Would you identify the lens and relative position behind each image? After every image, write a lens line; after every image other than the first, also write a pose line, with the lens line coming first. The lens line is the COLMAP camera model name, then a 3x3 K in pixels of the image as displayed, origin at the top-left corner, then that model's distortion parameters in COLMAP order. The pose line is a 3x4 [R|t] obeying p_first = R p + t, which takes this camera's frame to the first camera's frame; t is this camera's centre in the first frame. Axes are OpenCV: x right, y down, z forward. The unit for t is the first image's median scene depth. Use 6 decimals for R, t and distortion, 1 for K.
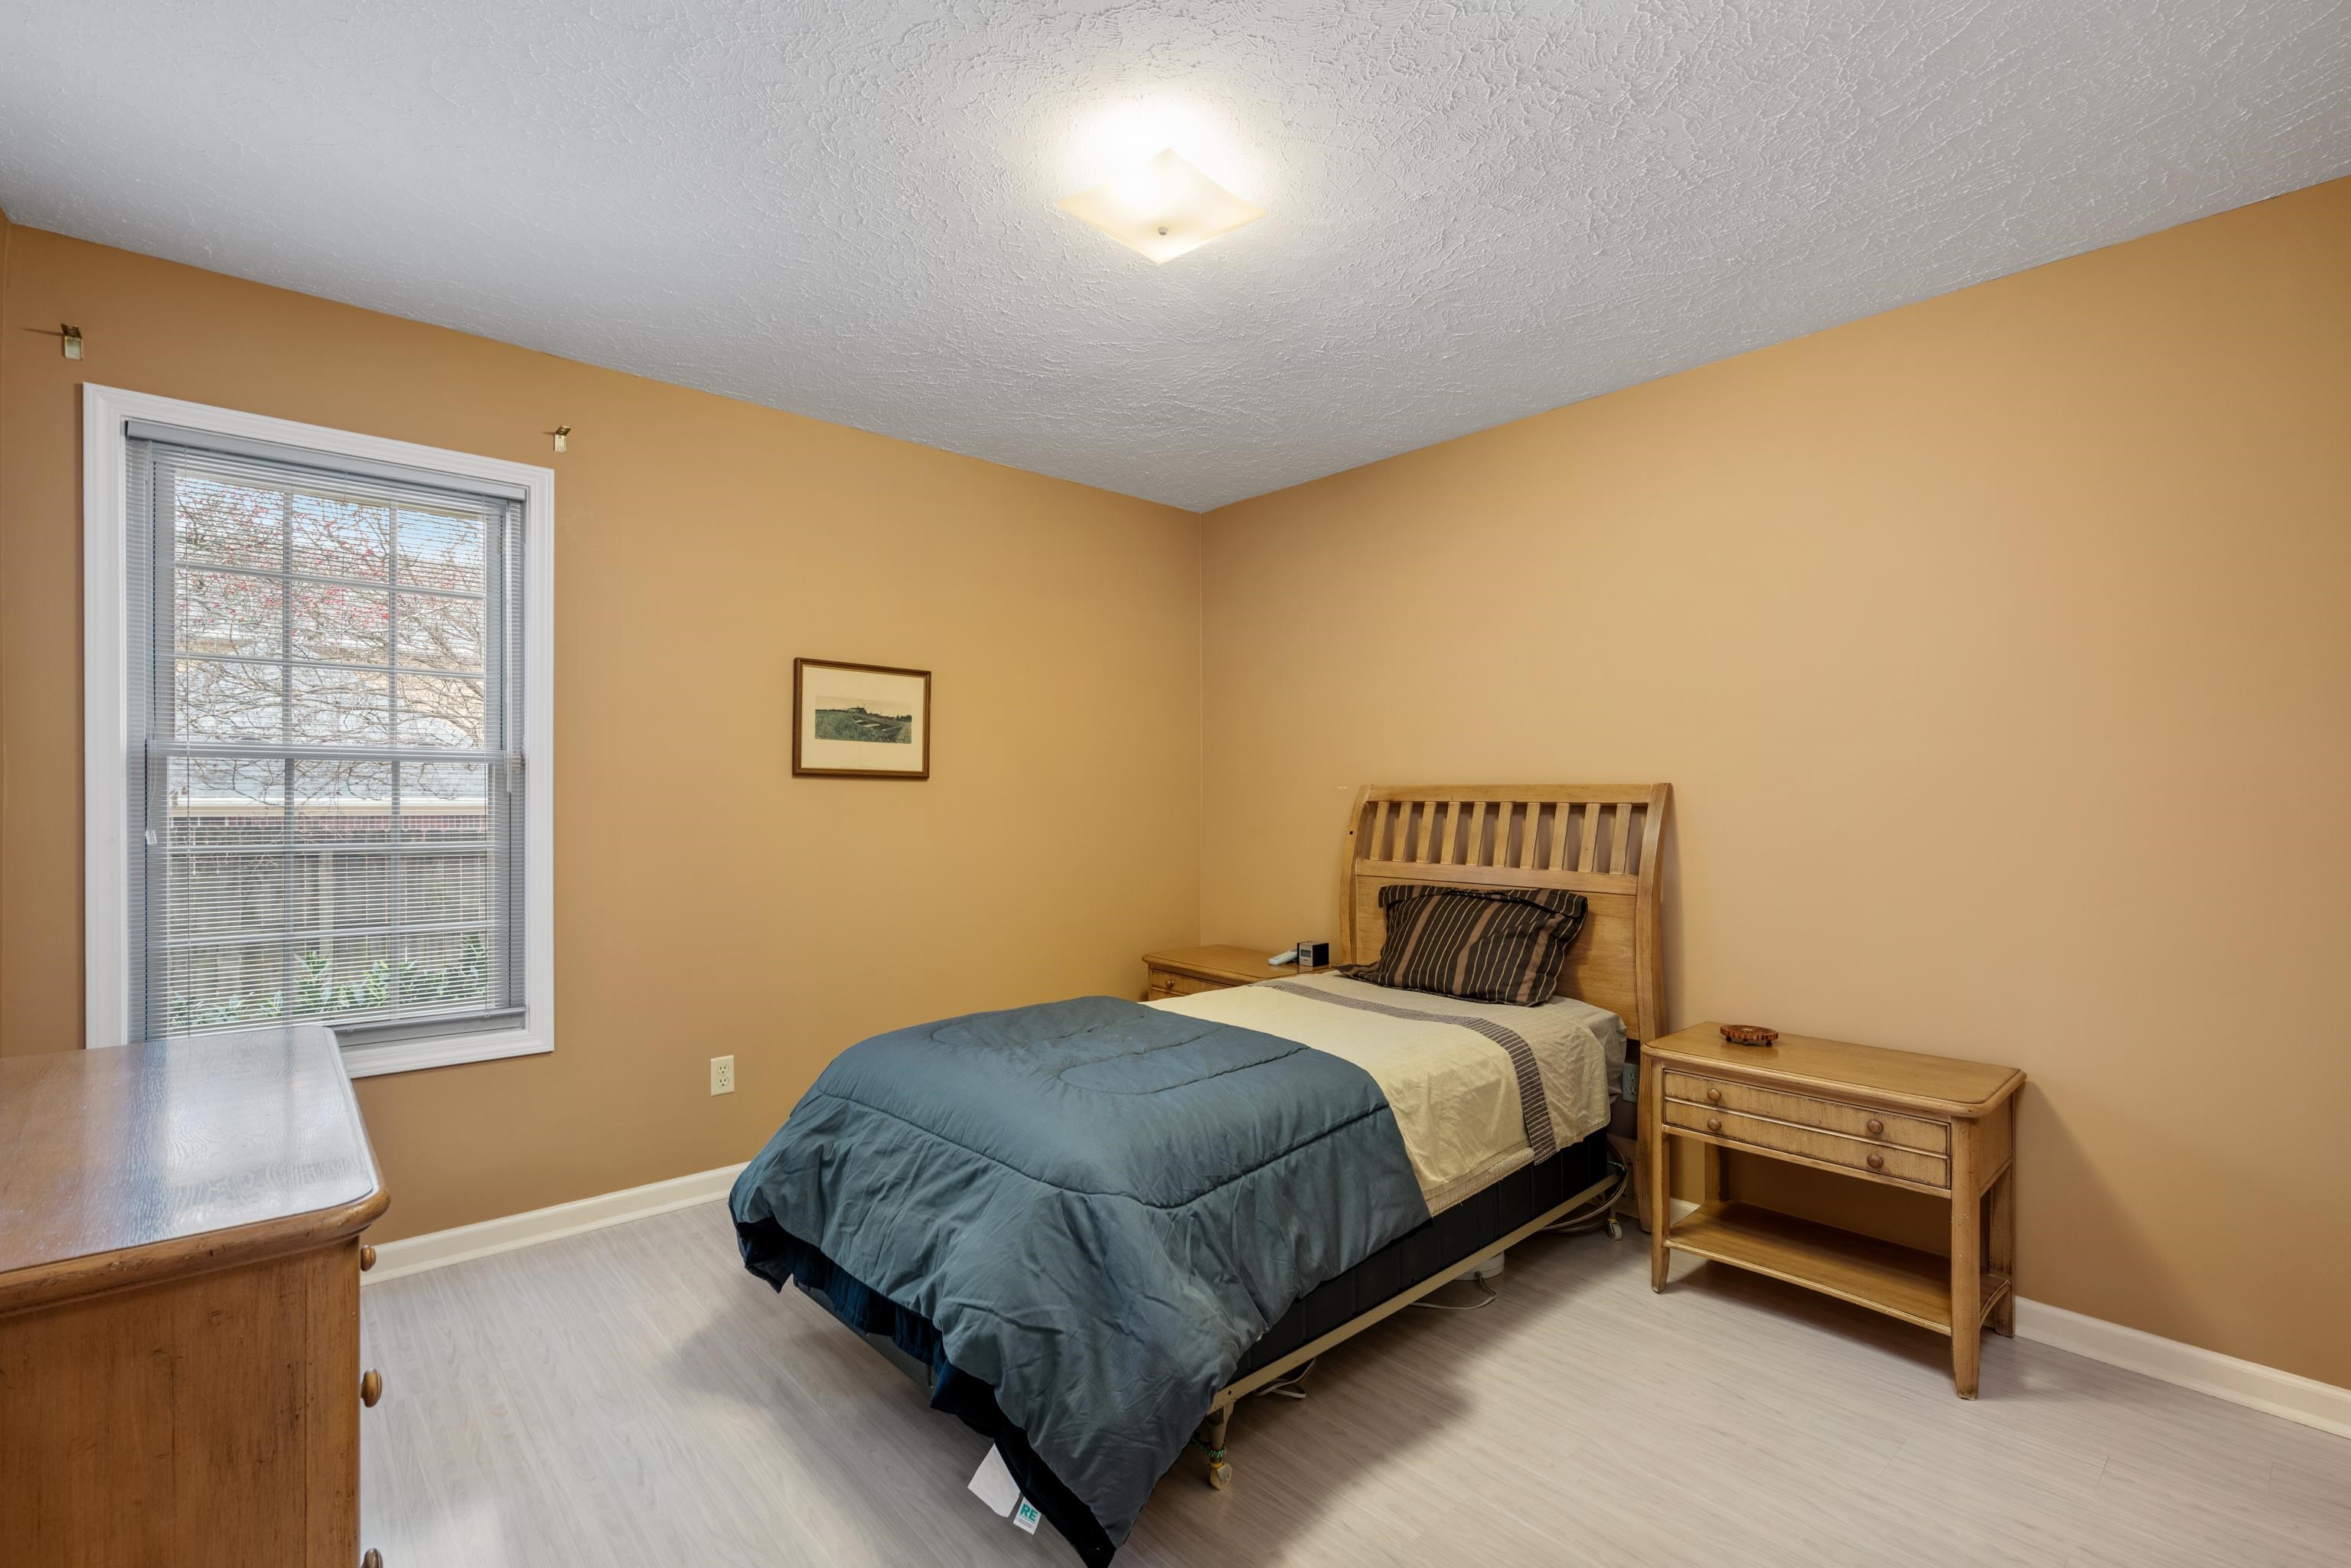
lens RADIAL K [[1041.9, 0, 1183.5], [0, 1041.9, 801.3], [0, 0, 1]] dist [-0.001966, -0.000087]
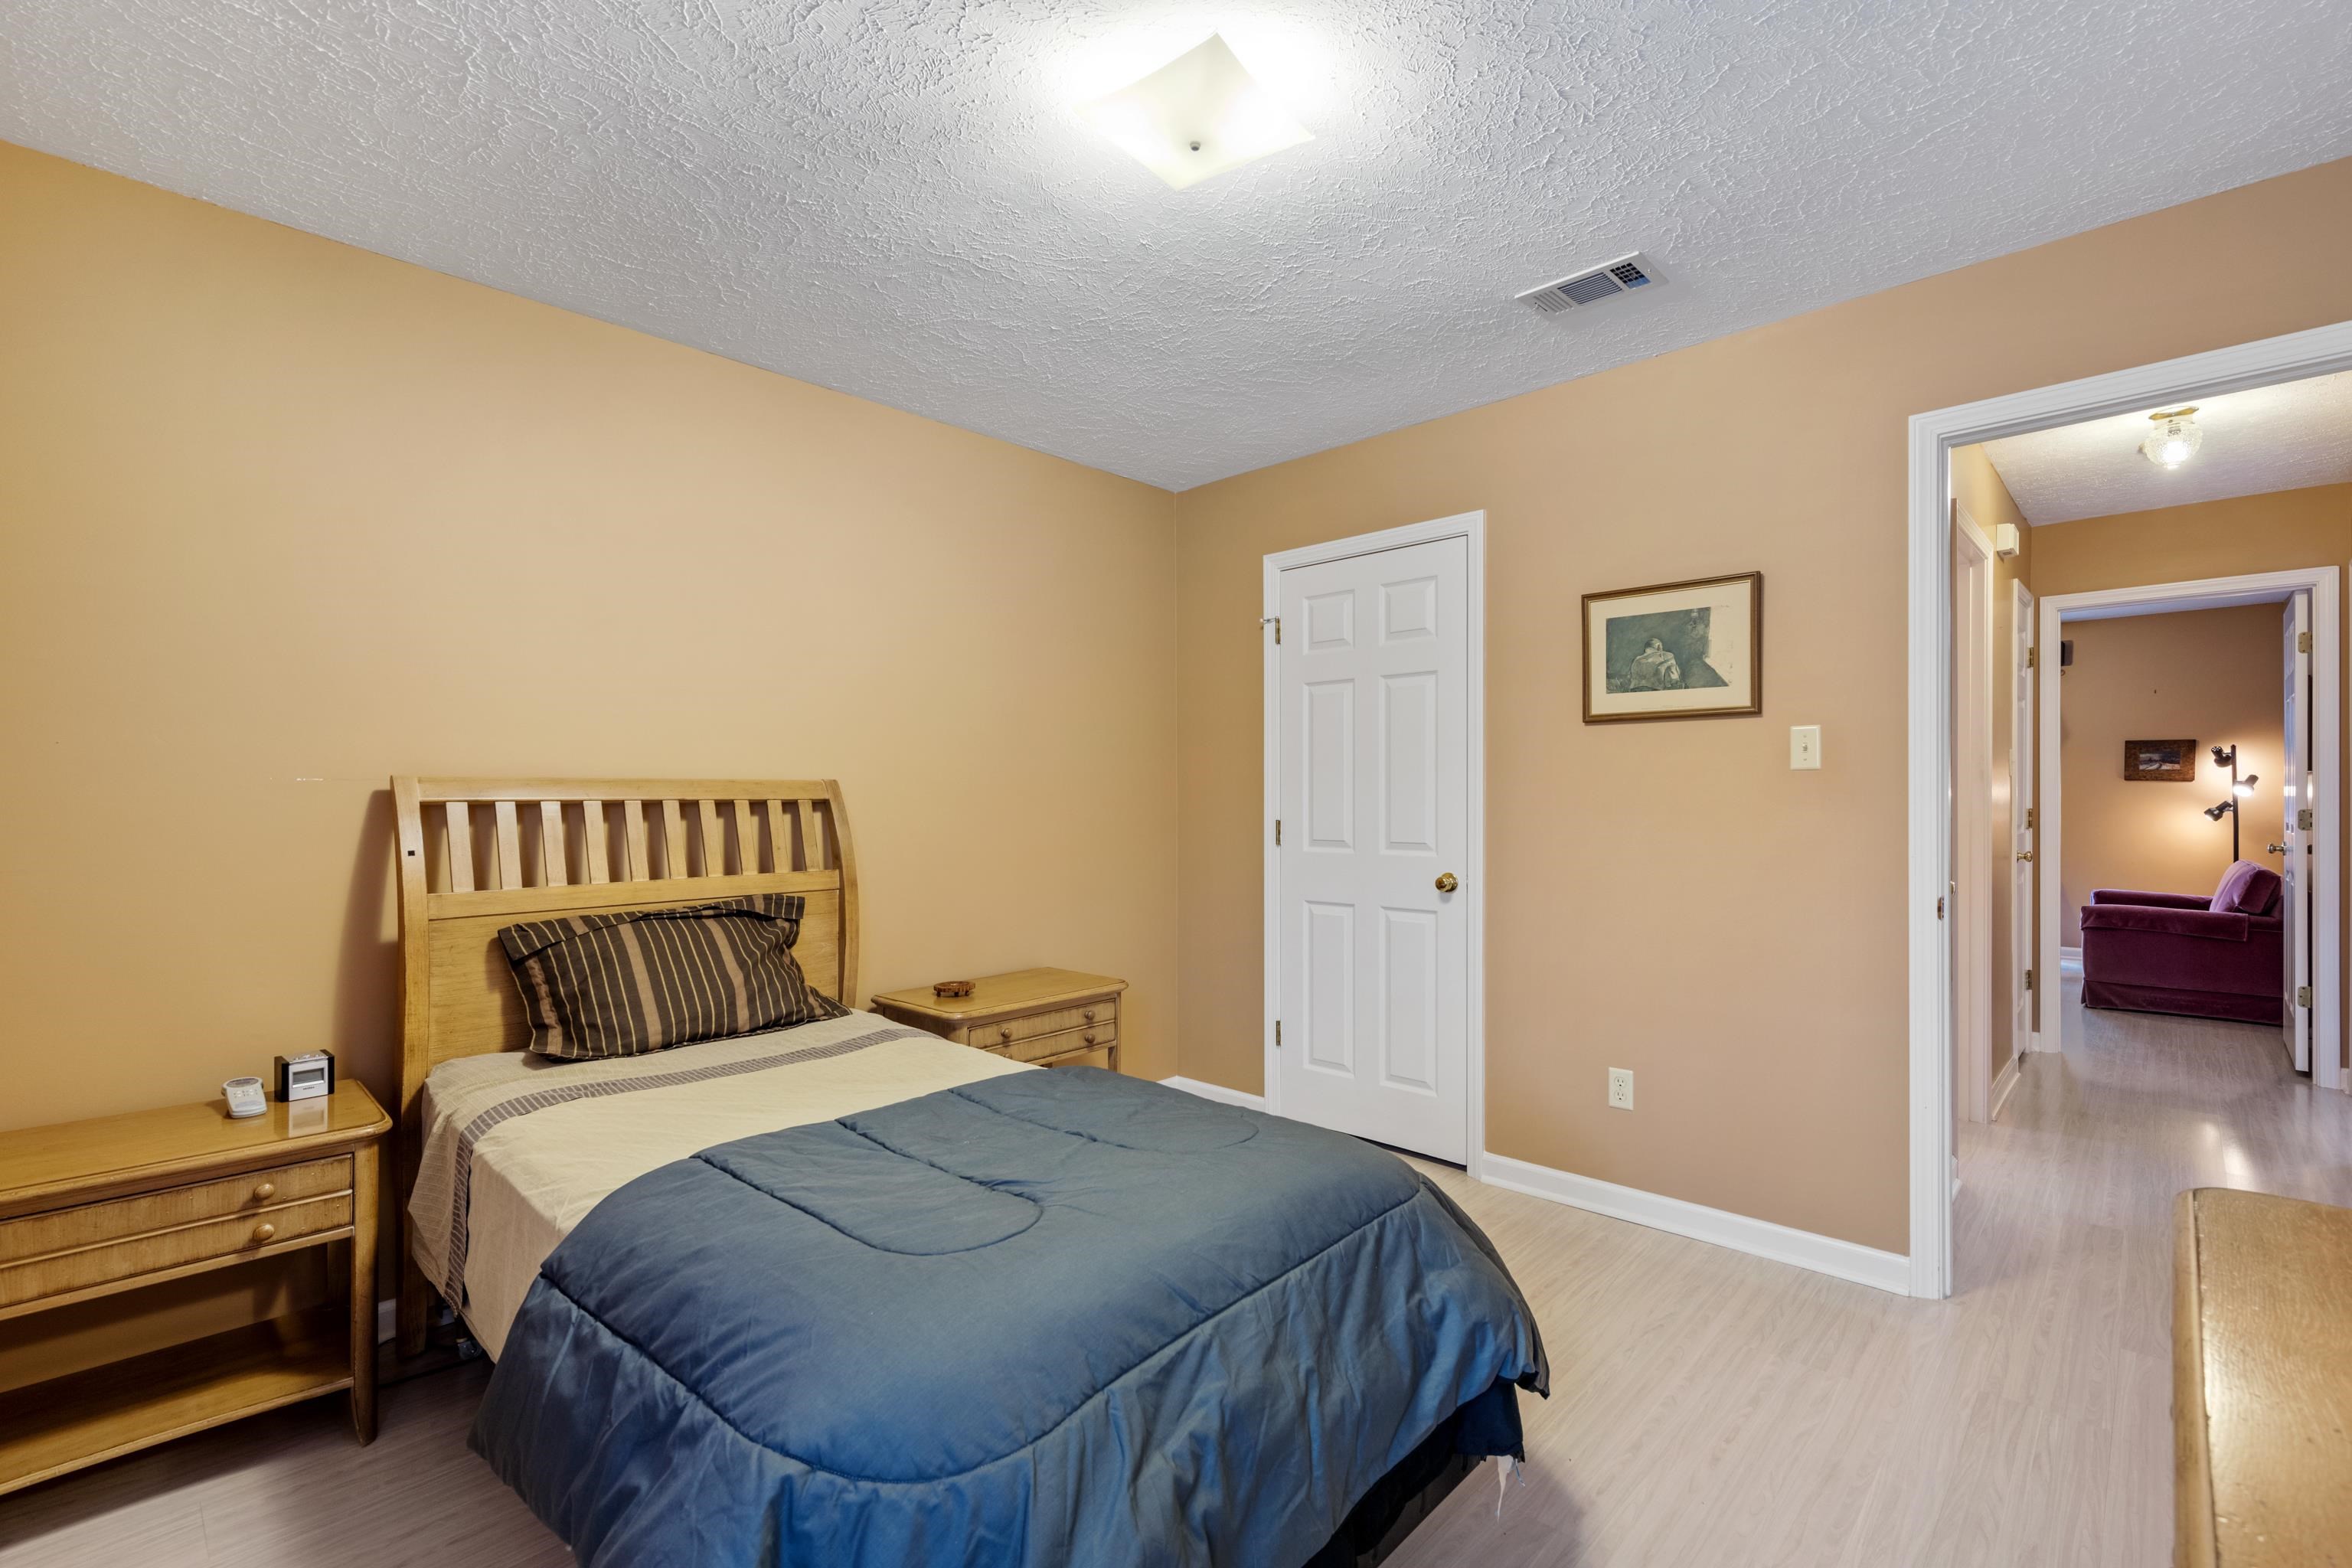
lens RADIAL K [[1042.4, 0, 1184.0], [0, 1042.4, 801.3], [0, 0, 1]] dist [-0.001966, -0.000087]
pose [[-0.088307, -0.000454, 0.996093, -0.579624], [0.018281, 0.999831, 0.002077, 0.008423], [-0.995926, 0.018393, -0.088283, 0.718416]]
